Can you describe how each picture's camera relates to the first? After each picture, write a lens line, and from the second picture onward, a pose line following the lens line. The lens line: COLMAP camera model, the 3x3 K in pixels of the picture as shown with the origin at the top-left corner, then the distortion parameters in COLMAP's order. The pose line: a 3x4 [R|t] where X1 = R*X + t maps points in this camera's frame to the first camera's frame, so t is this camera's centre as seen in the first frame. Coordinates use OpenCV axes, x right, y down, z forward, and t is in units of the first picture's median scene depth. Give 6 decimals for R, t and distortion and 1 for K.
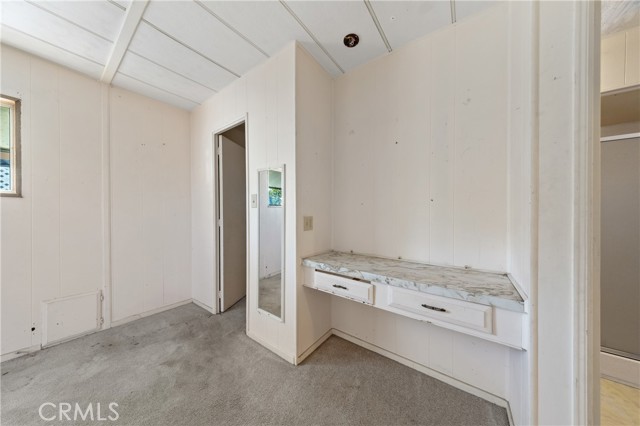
lens RADIAL K [[201.4, 0, 319.0], [0, 201.4, 213.6], [0, 0, 1]] dist [0.000385, 0.000006]
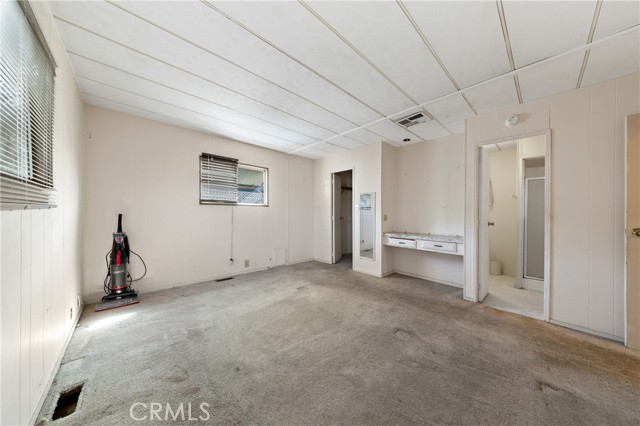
lens RADIAL K [[221.7, 0, 314.8], [0, 221.7, 213.4], [0, 0, 1]] dist [0.000277, 0.000014]
pose [[0.984106, 0.005412, -0.177502, -0.392920], [-0.005665, 0.999984, -0.000920, 0.004902], [0.177494, 0.001911, 0.984120, -1.576794]]
